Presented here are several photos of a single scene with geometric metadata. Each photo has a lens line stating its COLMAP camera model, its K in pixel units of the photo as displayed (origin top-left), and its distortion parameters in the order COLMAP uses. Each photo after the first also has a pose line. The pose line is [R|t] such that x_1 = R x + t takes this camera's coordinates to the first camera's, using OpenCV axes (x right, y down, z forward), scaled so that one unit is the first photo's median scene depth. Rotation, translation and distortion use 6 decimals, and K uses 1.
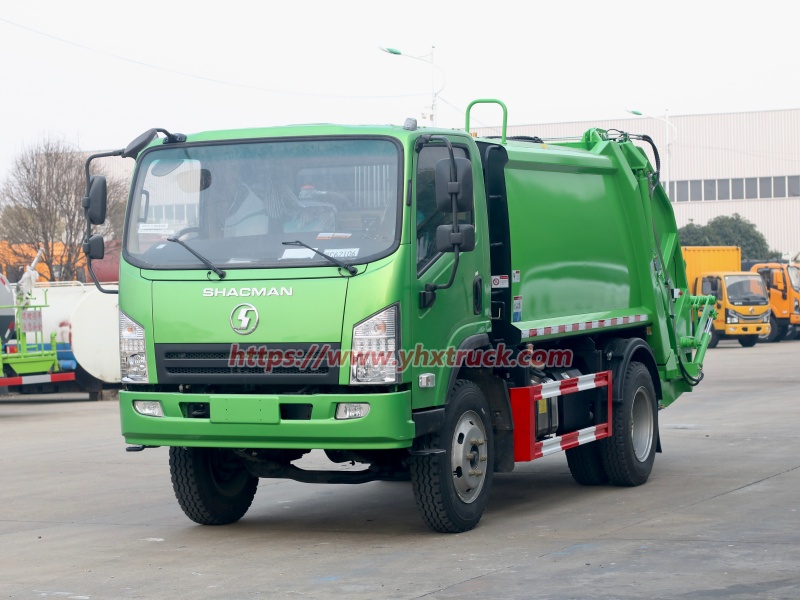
lens RADIAL K [[2187.7, 0, 400.0], [0, 2187.7, 300.0], [0, 0, 1]] dist [-0.001933, 0.087585]
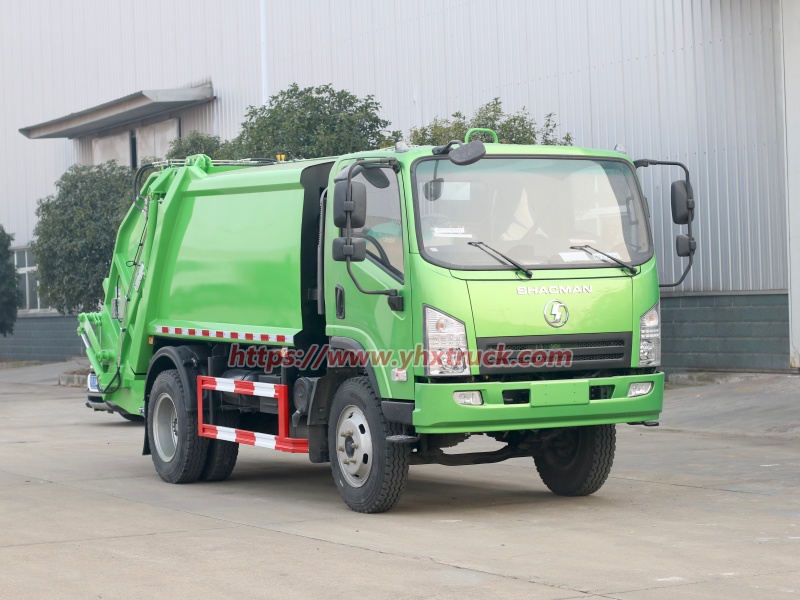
lens RADIAL K [[2187.7, 0, 400.0], [0, 2187.7, 300.0], [0, 0, 1]] dist [-0.001933, 0.087585]
pose [[0.614945, -0.001651, 0.788568, -1.007900], [0.023963, 0.999575, -0.016594, 0.018441], [-0.788206, 0.029101, 0.614723, 0.363483]]
